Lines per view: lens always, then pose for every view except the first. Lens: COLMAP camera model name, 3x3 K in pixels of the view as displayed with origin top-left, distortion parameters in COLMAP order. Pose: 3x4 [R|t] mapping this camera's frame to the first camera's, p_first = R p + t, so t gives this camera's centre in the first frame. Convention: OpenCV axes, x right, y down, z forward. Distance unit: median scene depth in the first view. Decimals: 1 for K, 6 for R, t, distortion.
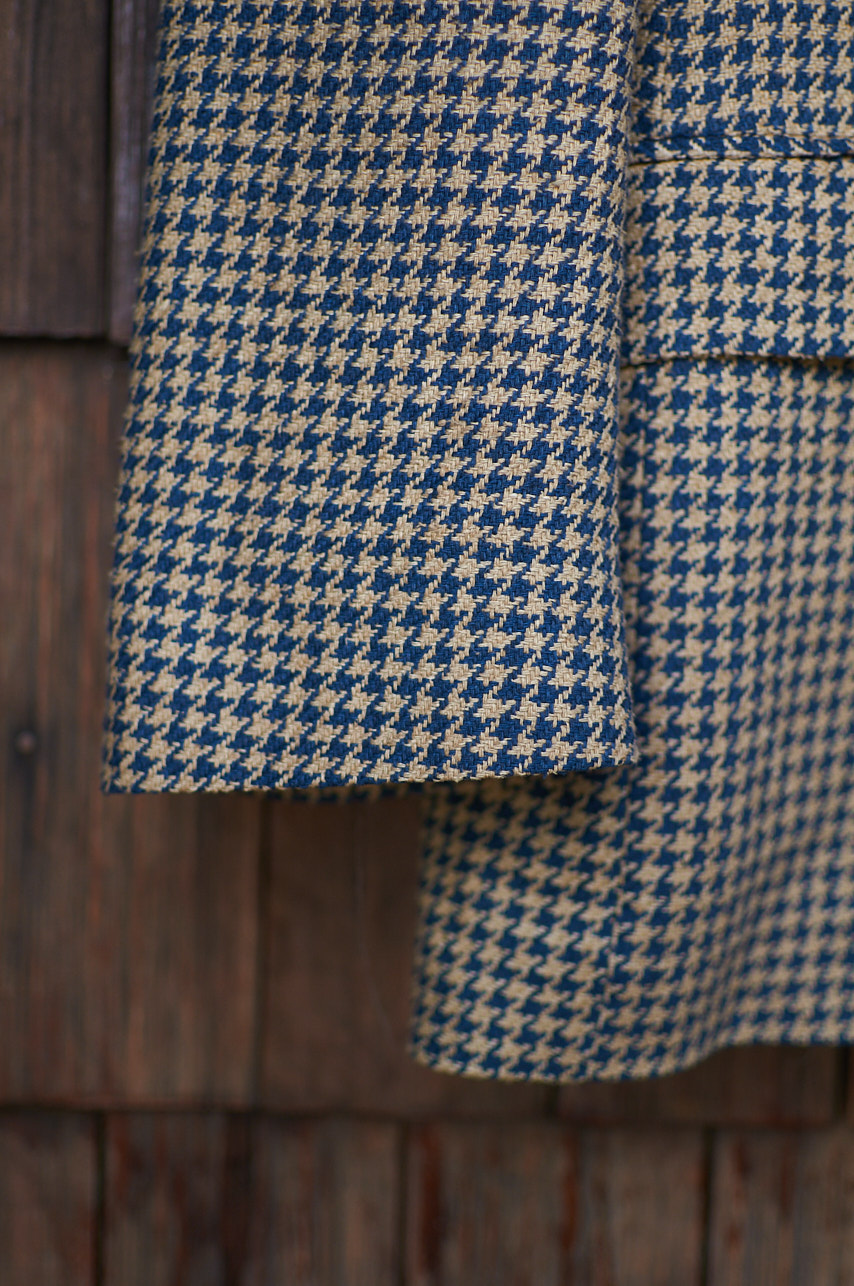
lens RADIAL K [[1972.1, 0, 427.0], [0, 1972.1, 643.0], [0, 0, 1]] dist [-0.041754, -0.022077]
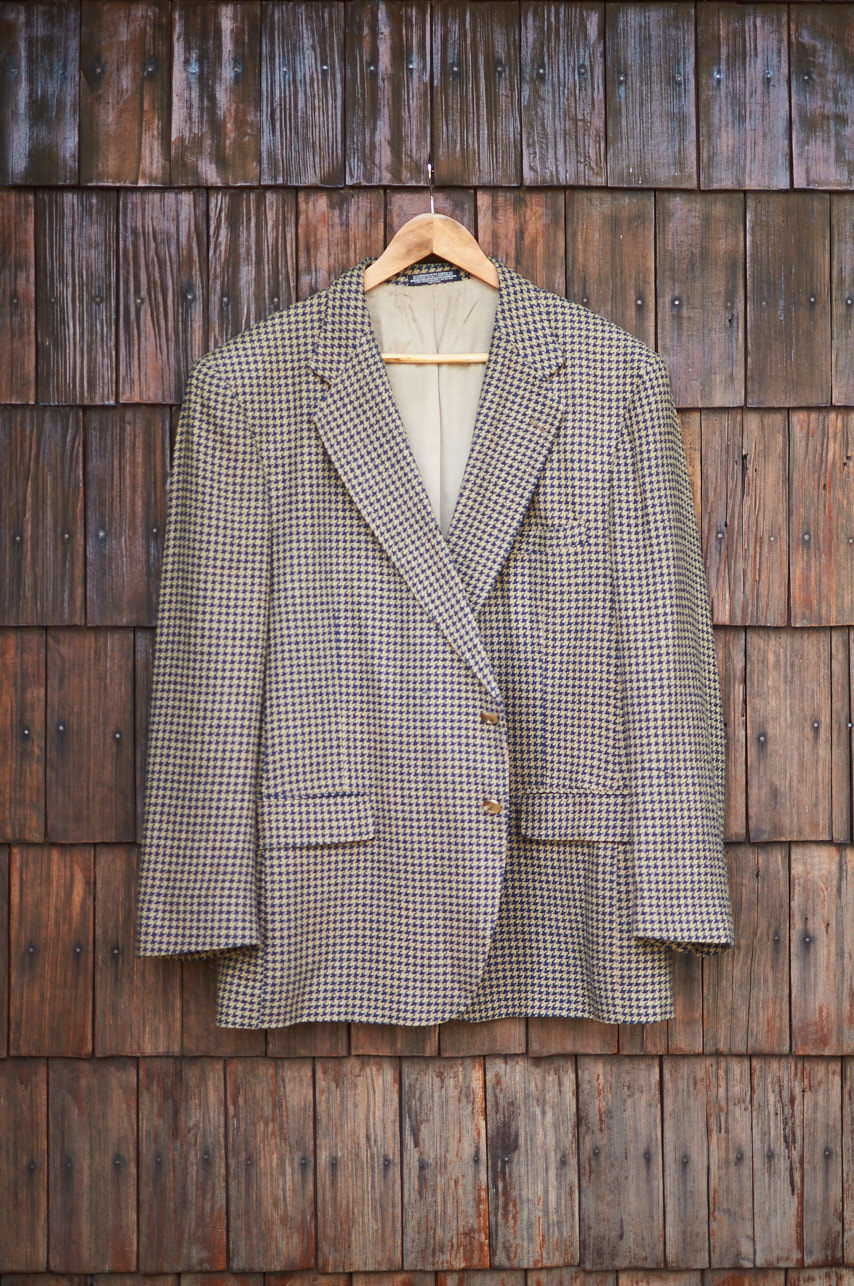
lens RADIAL K [[1972.1, 0, 427.0], [0, 1972.1, 643.0], [0, 0, 1]] dist [-0.041754, -0.022077]
pose [[0.999020, -0.040856, -0.017030, 0.555790], [0.037692, 0.986939, -0.156623, 0.096011], [0.023206, 0.155827, 0.987512, -3.245807]]
